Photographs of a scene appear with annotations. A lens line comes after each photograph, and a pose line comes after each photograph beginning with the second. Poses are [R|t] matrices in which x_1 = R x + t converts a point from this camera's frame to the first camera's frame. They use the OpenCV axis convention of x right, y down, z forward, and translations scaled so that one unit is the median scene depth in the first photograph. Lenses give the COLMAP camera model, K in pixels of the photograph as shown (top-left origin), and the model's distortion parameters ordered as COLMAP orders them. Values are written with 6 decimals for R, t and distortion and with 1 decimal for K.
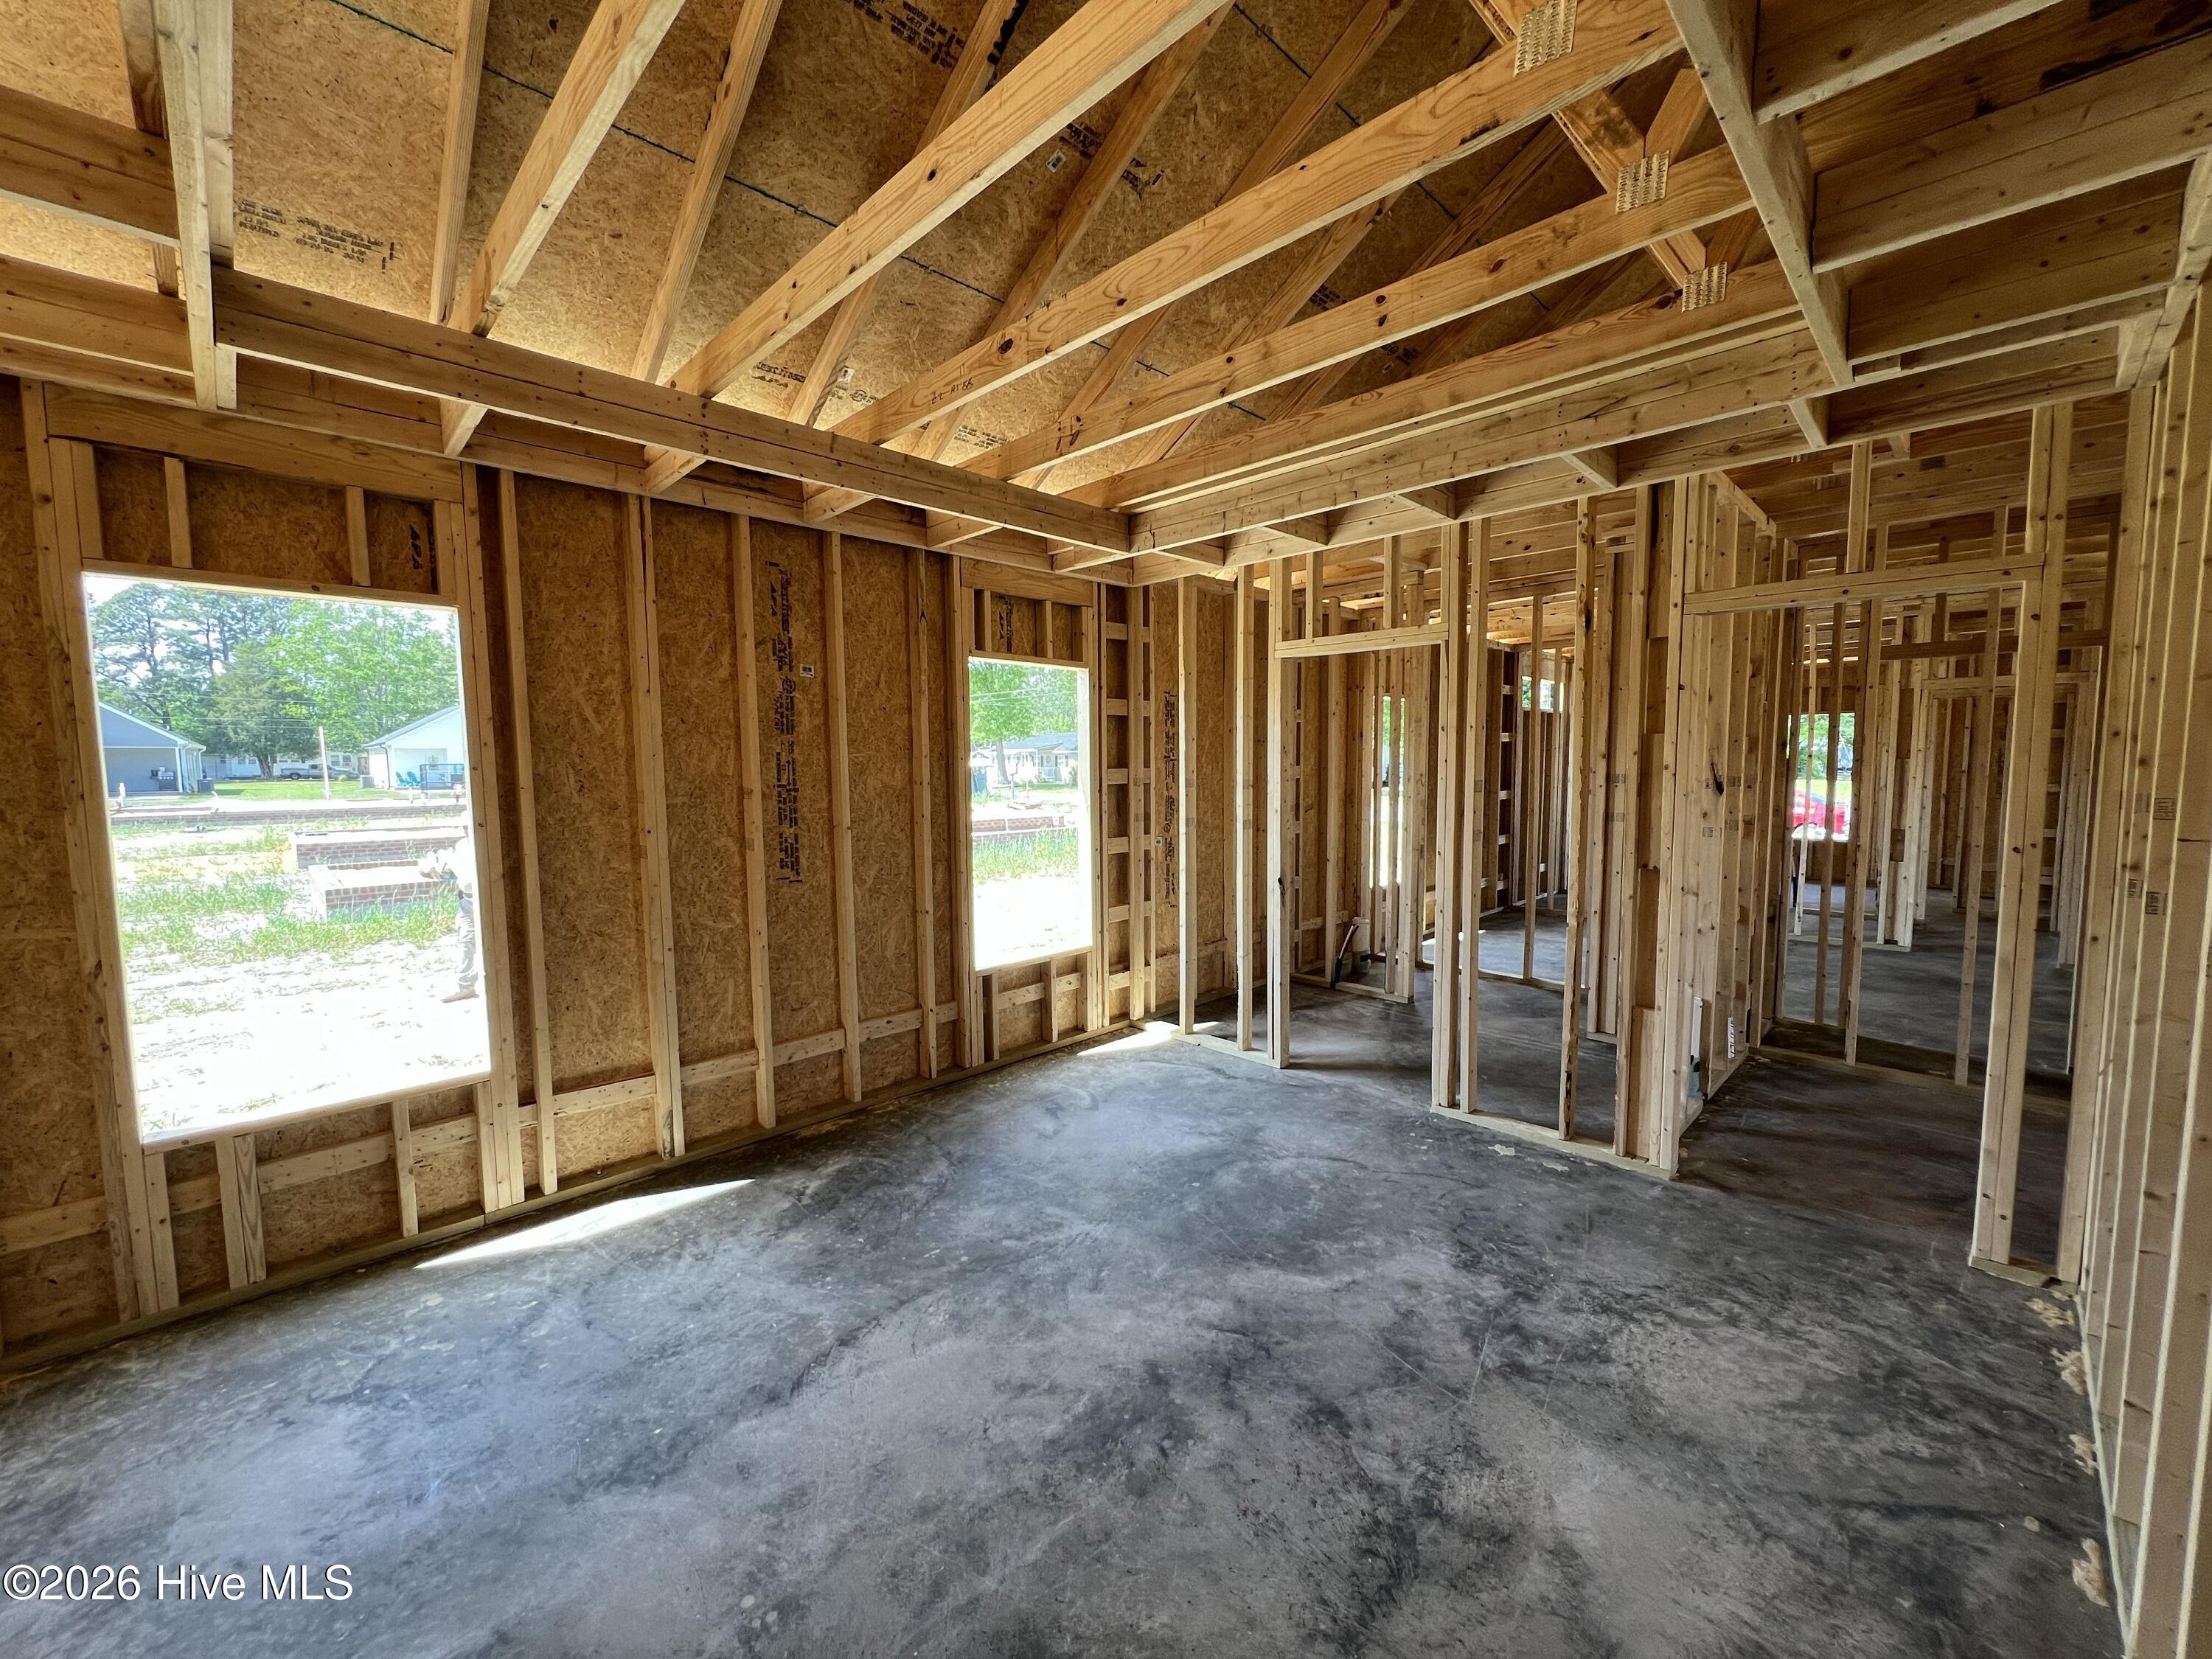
lens RADIAL K [[886.5, 0, 1102.1], [0, 886.5, 836.5], [0, 0, 1]] dist [0.015533, -0.000061]
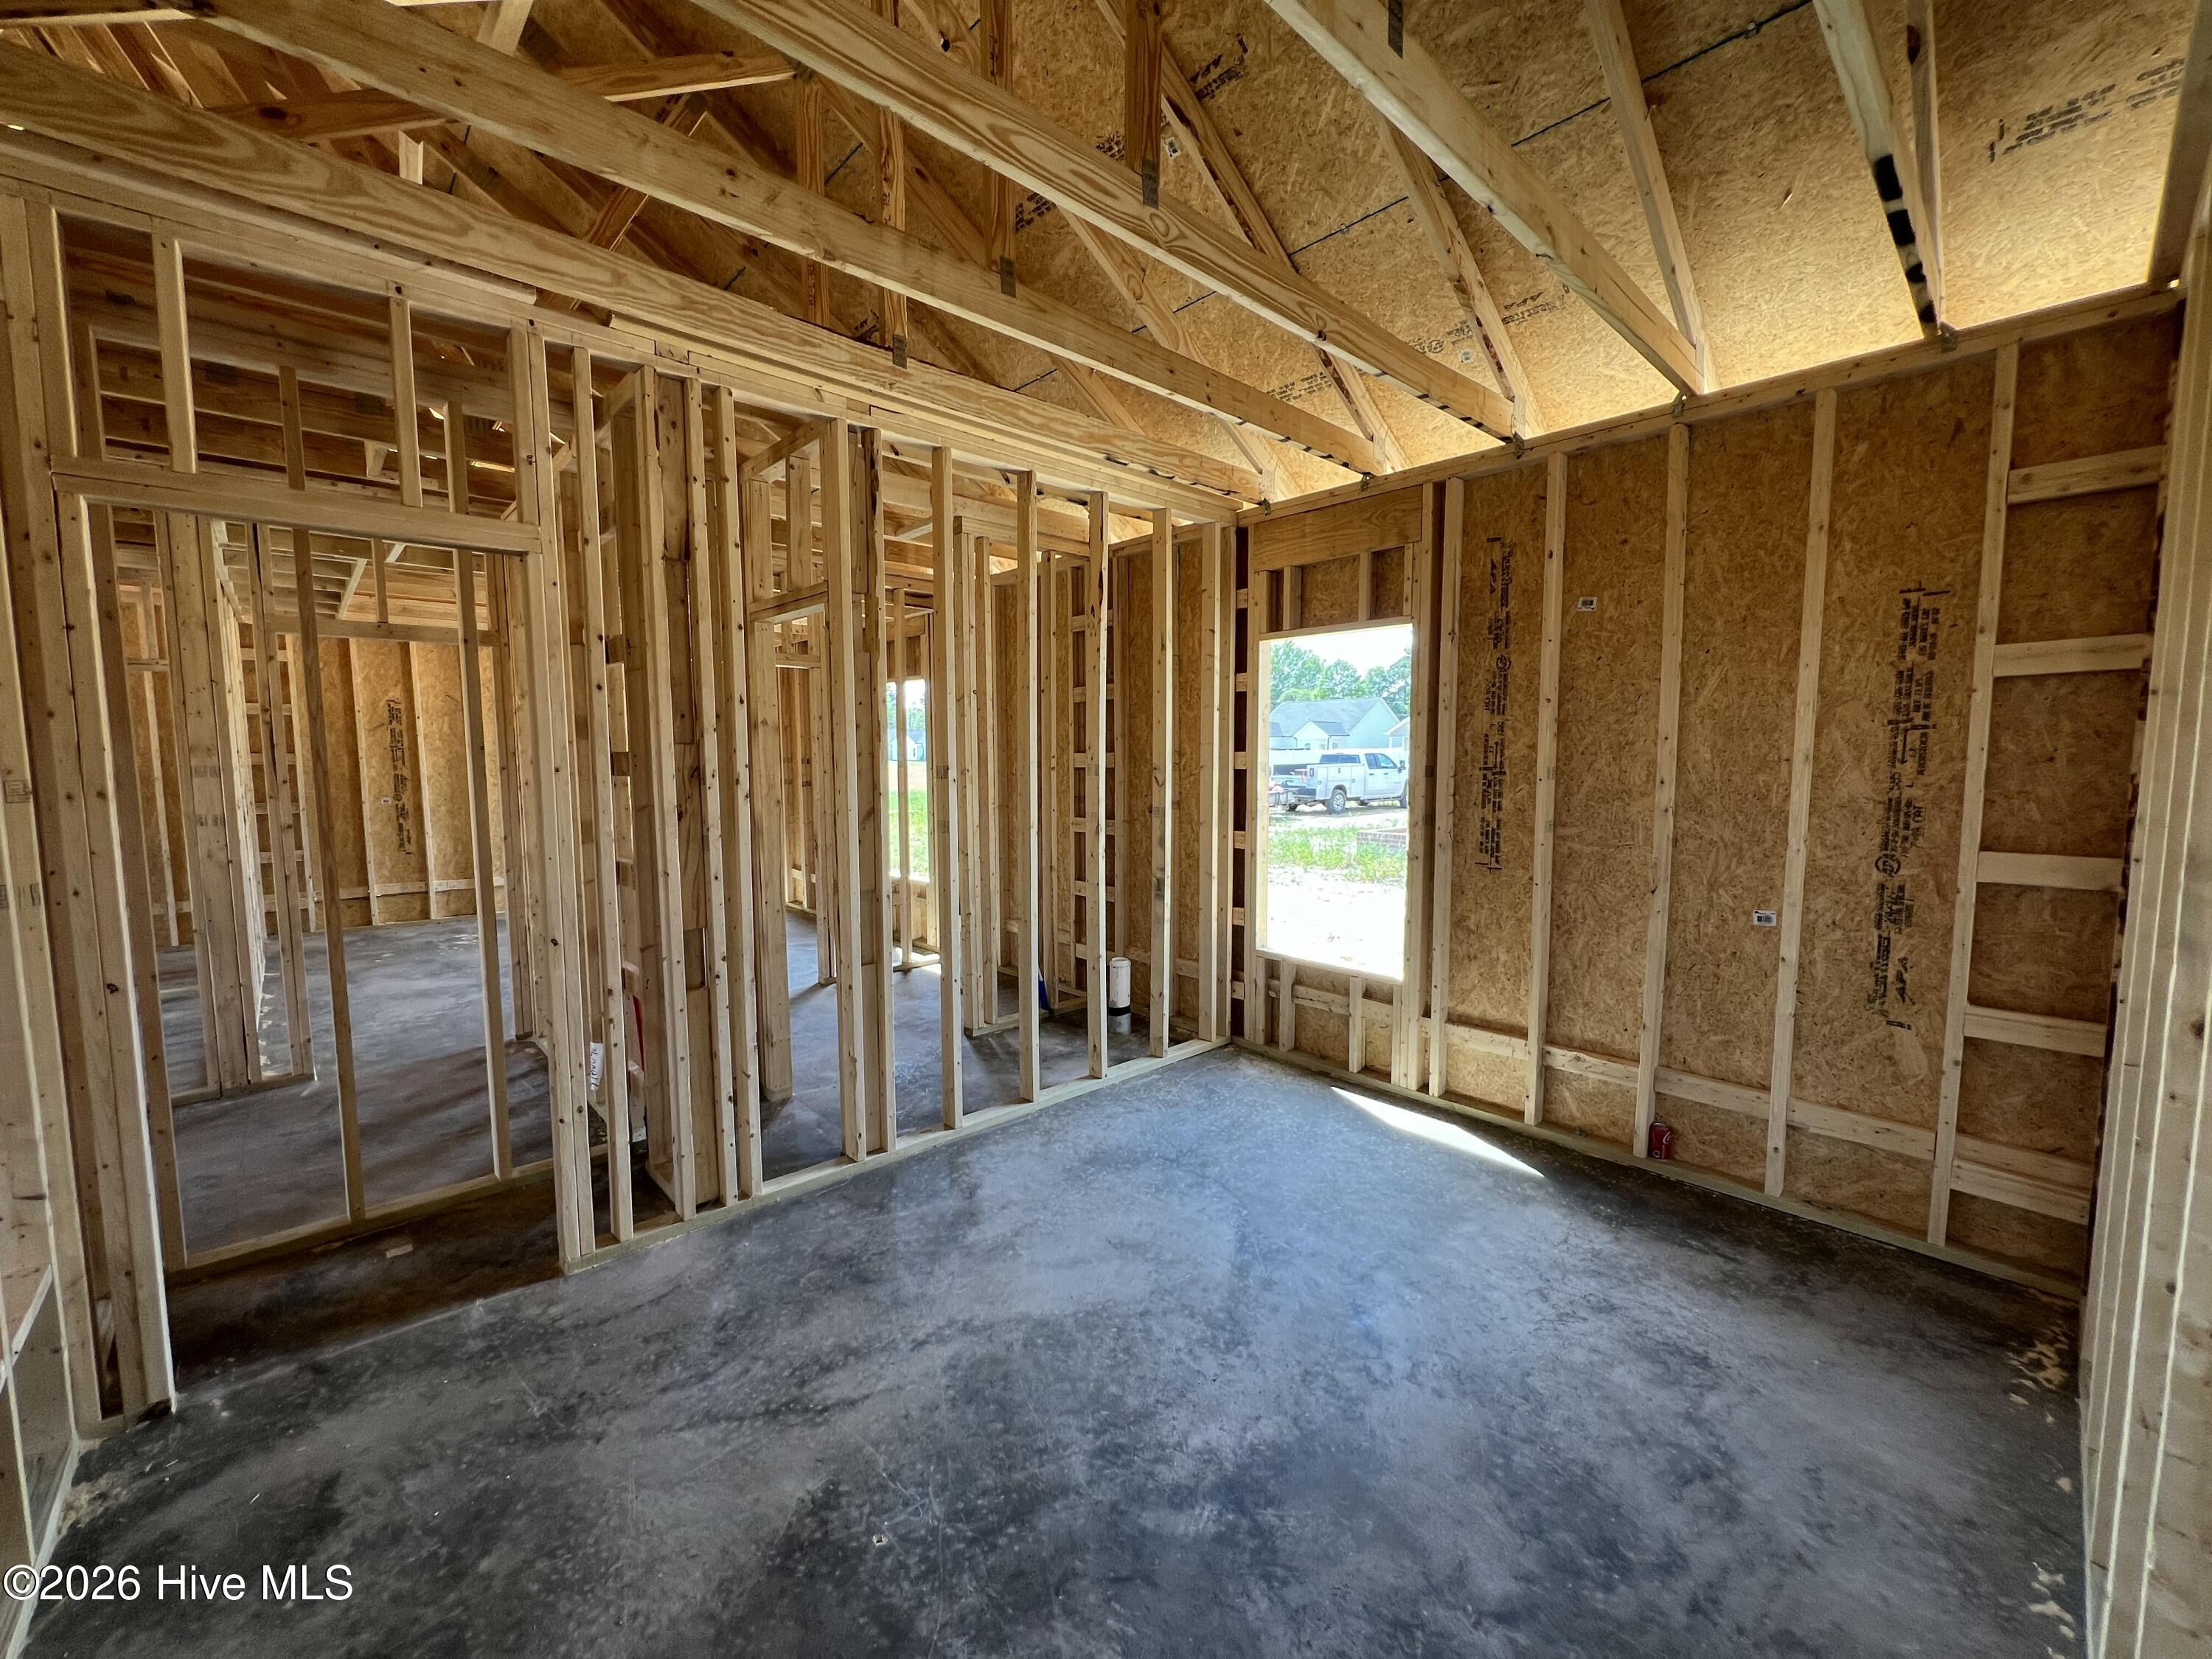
lens RADIAL K [[878.7, 0, 1103.2], [0, 878.7, 833.1], [0, 0, 1]] dist [-0.001132, -0.000508]
pose [[-0.010024, 0.105863, -0.994330, 0.550372], [-0.080068, 0.991102, 0.106327, -0.049229], [0.996739, 0.080680, -0.001458, 0.528738]]
